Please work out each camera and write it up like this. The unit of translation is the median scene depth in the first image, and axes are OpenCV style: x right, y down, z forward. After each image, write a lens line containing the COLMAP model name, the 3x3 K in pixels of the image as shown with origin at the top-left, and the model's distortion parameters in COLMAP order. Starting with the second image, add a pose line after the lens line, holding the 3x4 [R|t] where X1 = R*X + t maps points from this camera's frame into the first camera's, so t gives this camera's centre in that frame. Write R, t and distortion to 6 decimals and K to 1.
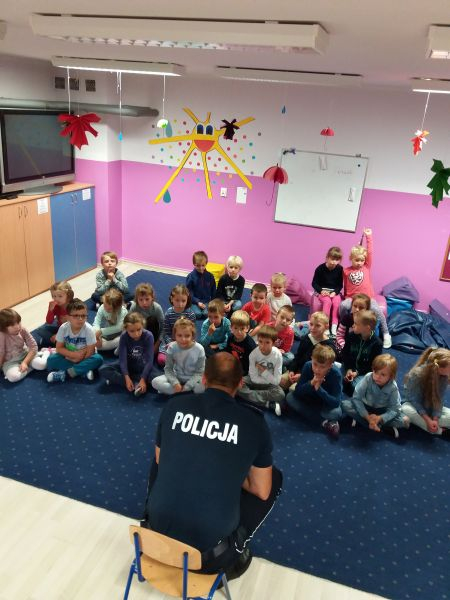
lens RADIAL K [[505.3, 0, 234.4], [0, 505.3, 302.4], [0, 0, 1]] dist [0.097909, -0.118489]
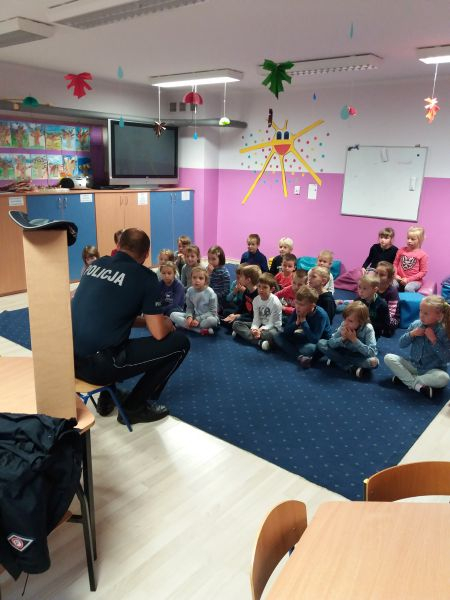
lens RADIAL K [[505.3, 0, 234.3], [0, 505.3, 300.7], [0, 0, 1]] dist [0.097909, -0.118489]
pose [[0.935569, 0.051245, -0.349407, 0.259932], [-0.090472, 0.991176, -0.096880, 0.145834], [0.341359, 0.122249, 0.931949, -0.044400]]
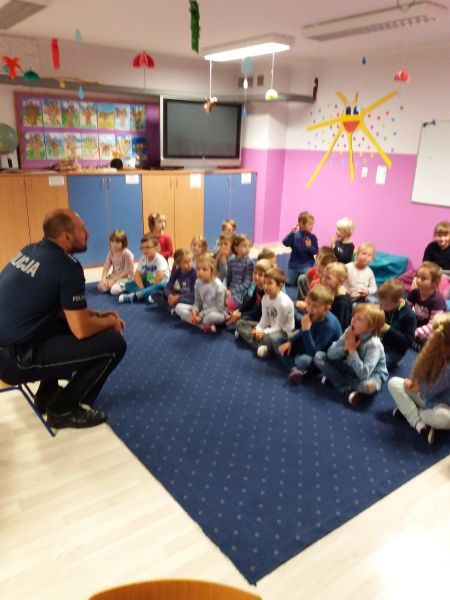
lens RADIAL K [[505.3, 0, 230.8], [0, 505.3, 298.3], [0, 0, 1]] dist [0.097909, -0.118489]
pose [[0.814076, 0.128185, -0.566435, 0.368088], [-0.179227, 0.983182, -0.035087, 0.100100], [0.552411, 0.130084, 0.823359, 0.099070]]
